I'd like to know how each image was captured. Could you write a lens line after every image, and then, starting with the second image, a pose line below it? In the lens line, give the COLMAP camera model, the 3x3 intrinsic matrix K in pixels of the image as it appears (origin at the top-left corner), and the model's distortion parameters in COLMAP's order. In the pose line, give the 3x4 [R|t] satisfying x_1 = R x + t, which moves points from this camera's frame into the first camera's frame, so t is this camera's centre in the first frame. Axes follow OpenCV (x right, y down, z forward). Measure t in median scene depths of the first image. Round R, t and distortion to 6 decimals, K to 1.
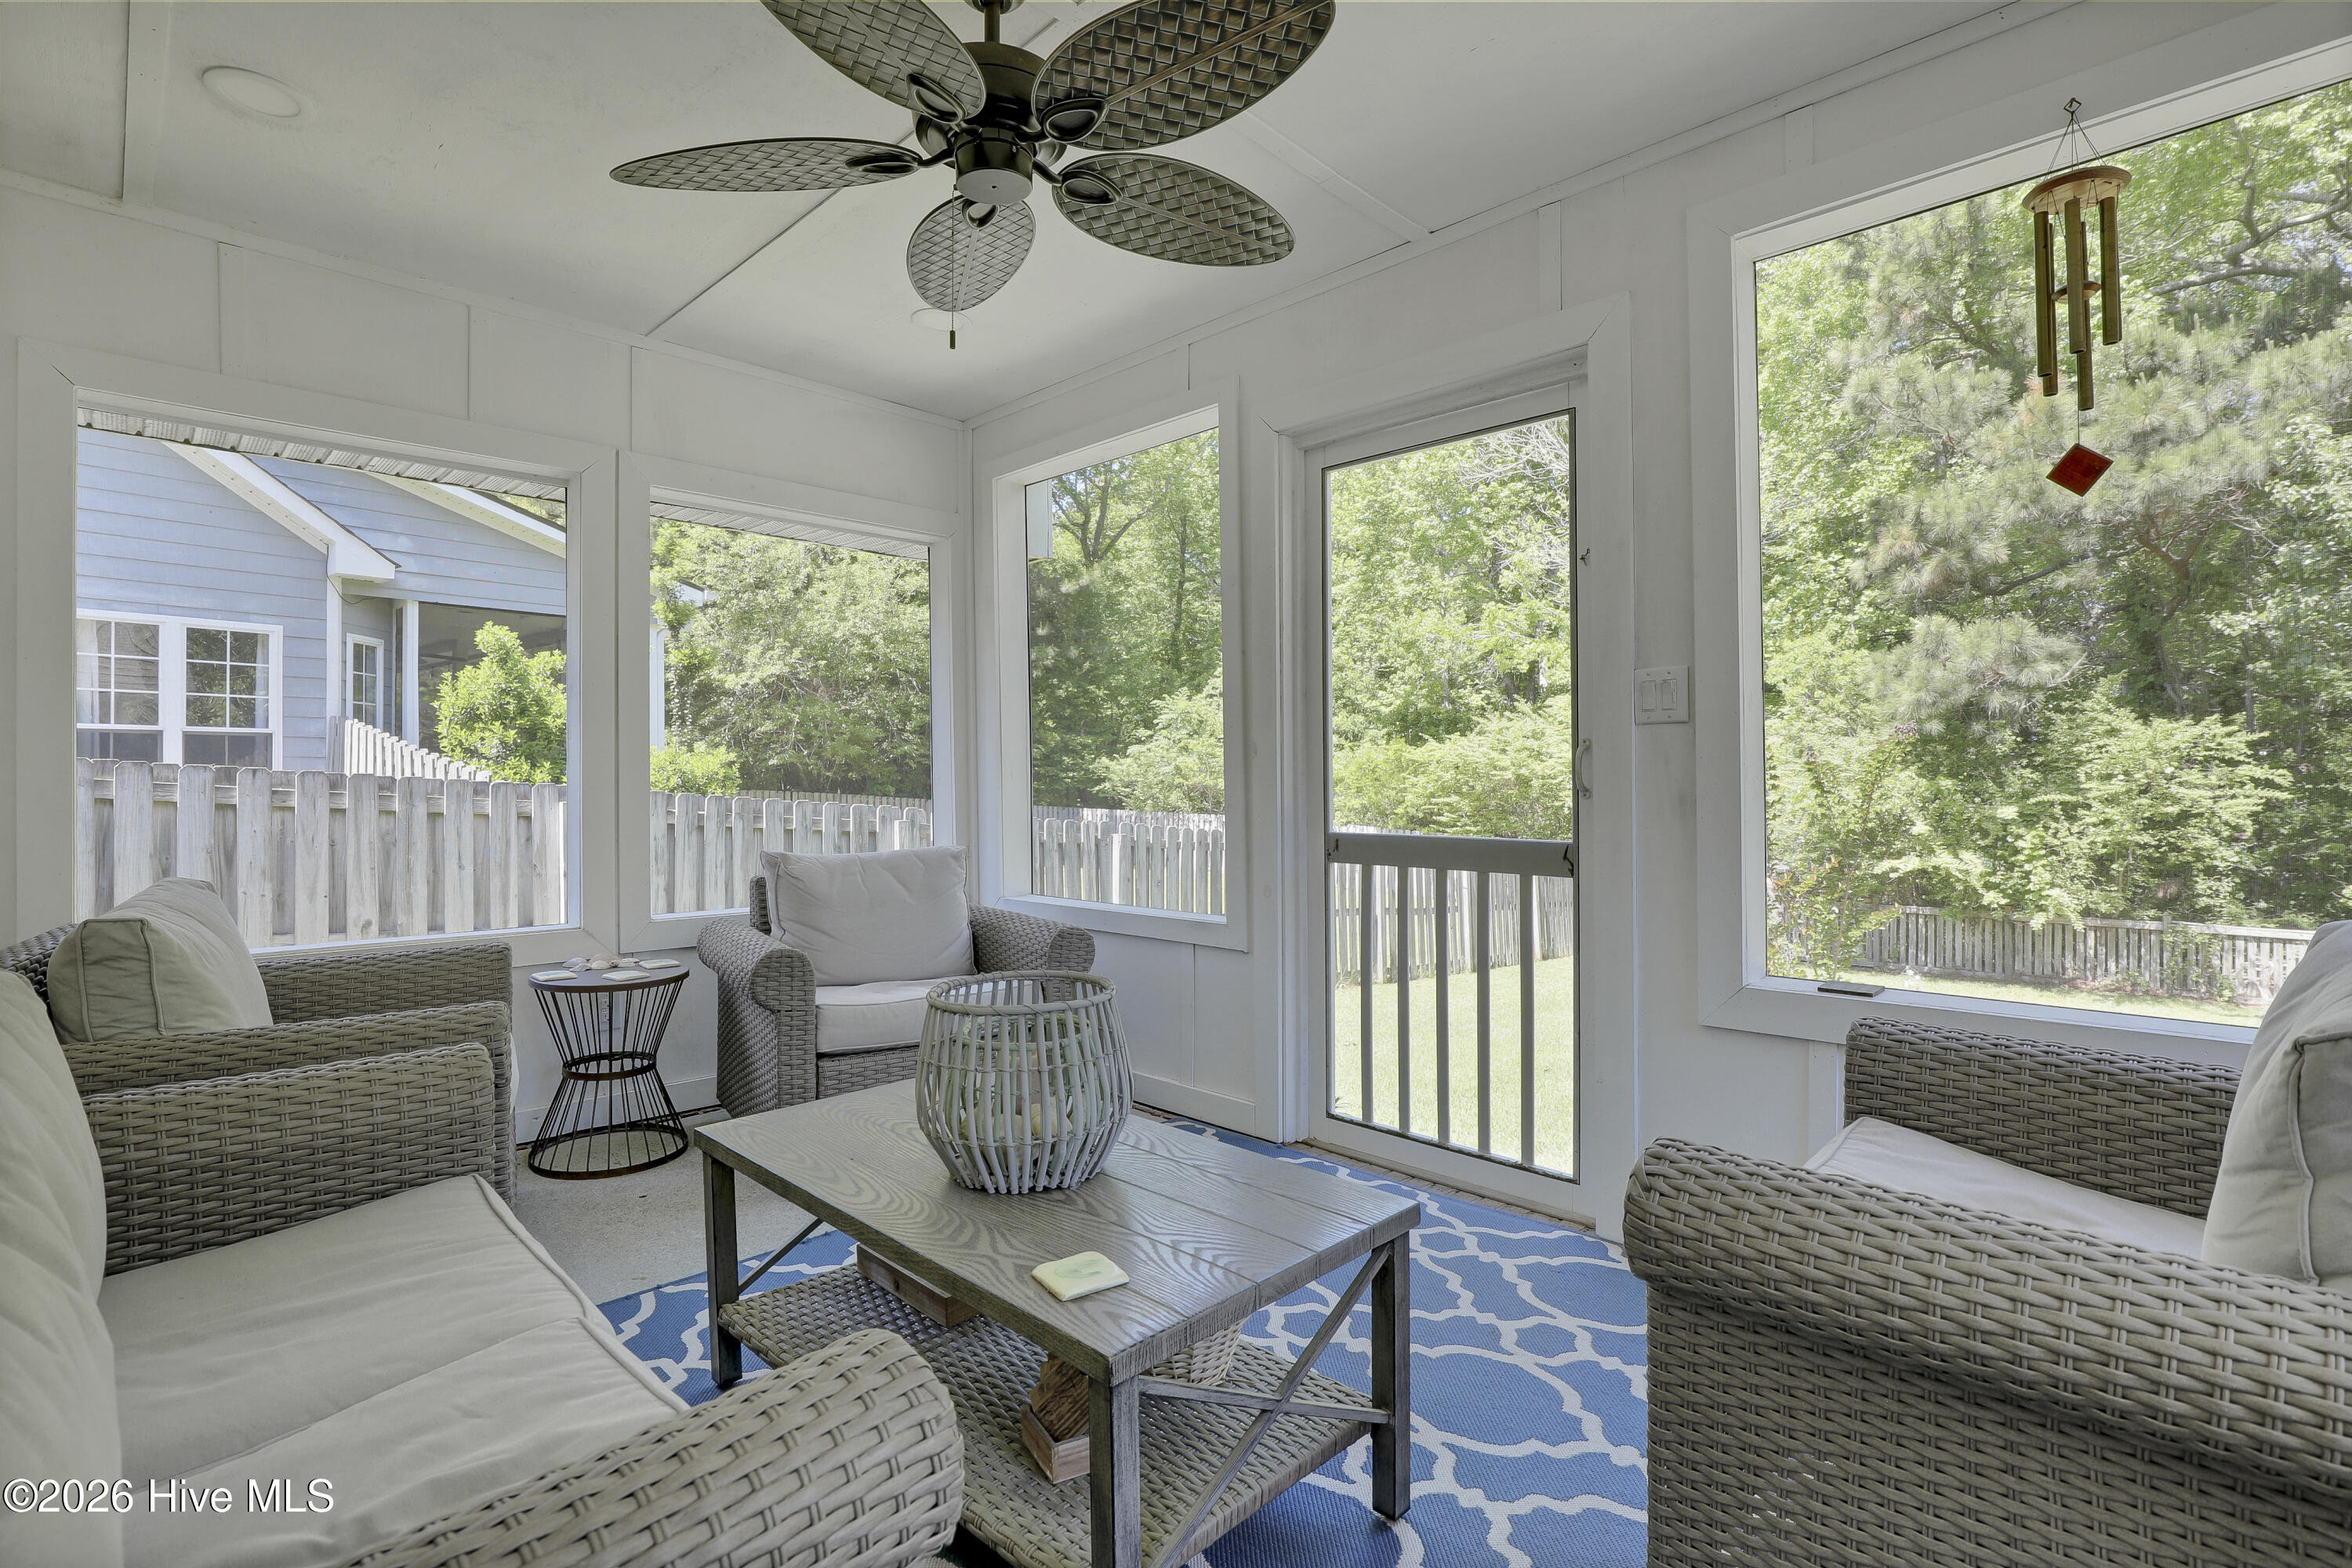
lens RADIAL K [[1109.7, 0, 1176.0], [0, 1109.7, 784.0], [0, 0, 1]] dist [-0.036665, 0.006247]
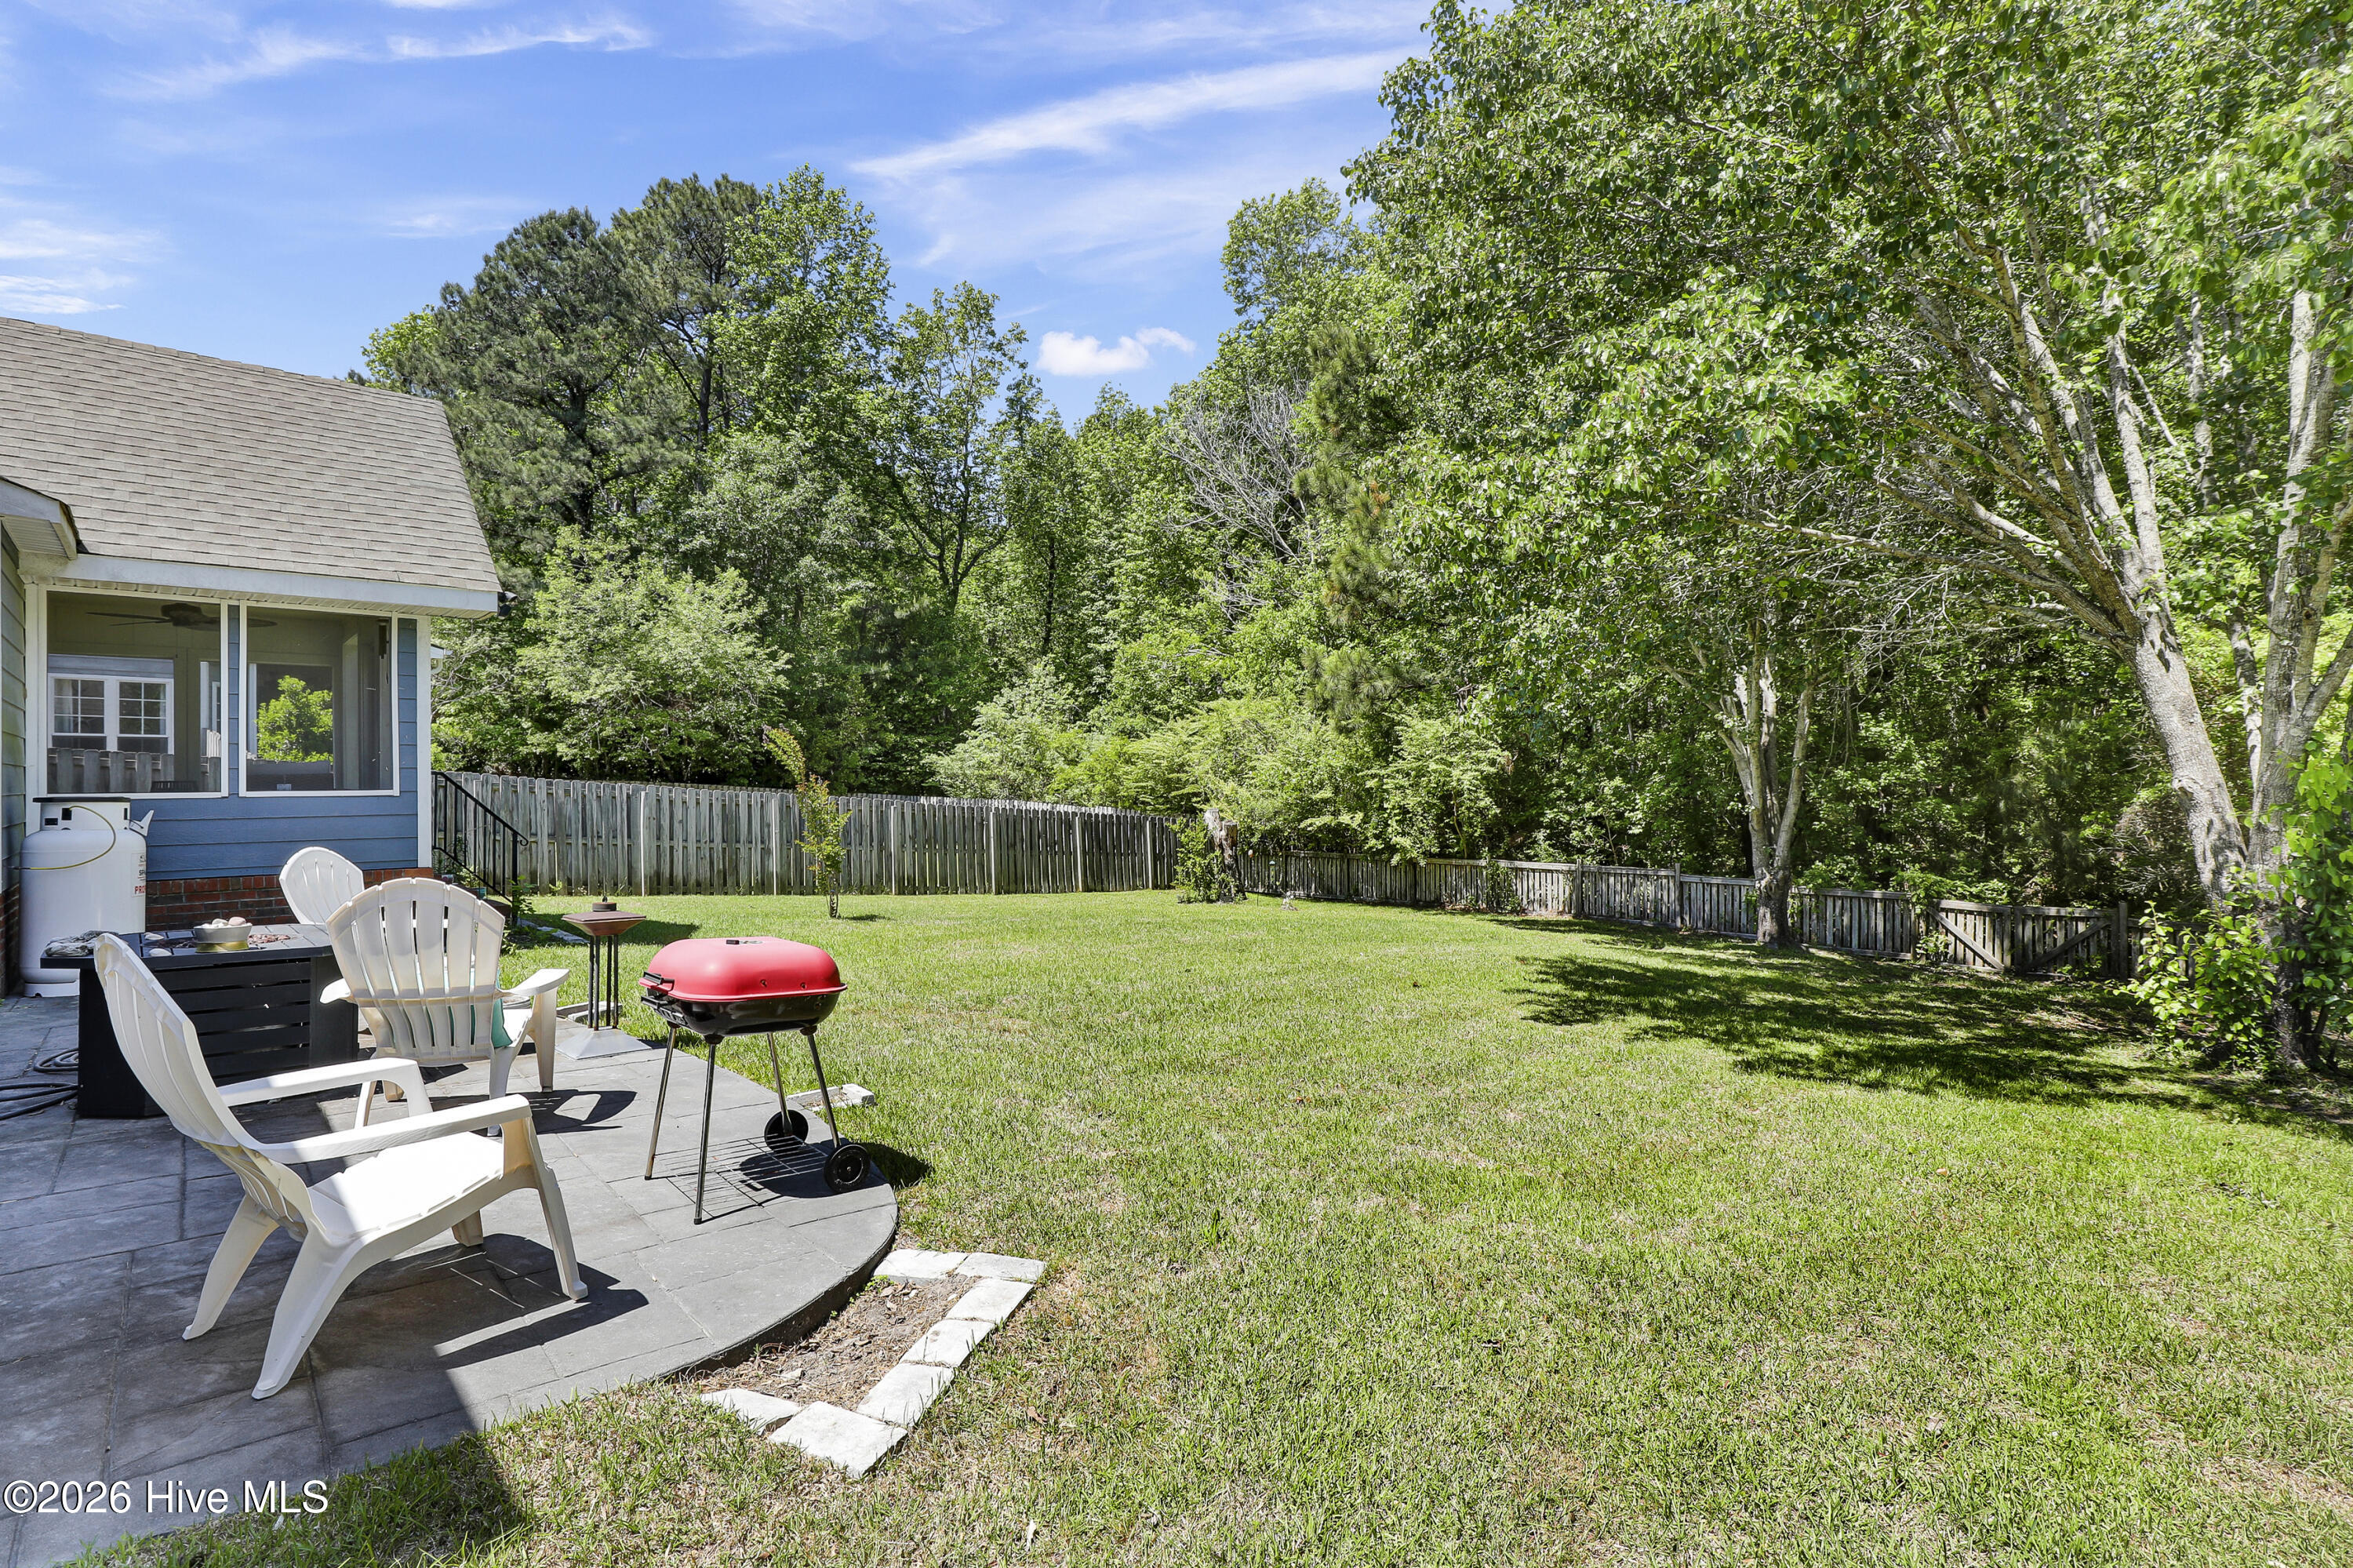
lens RADIAL K [[1110.2, 0, 1176.5], [0, 1110.2, 784.0], [0, 0, 1]] dist [-0.036665, 0.006247]
pose [[0.999709, -0.006443, -0.023259, 0.514610], [0.006416, 0.999979, -0.001211, 0.025836], [0.023266, 0.001061, 0.999729, -0.445706]]
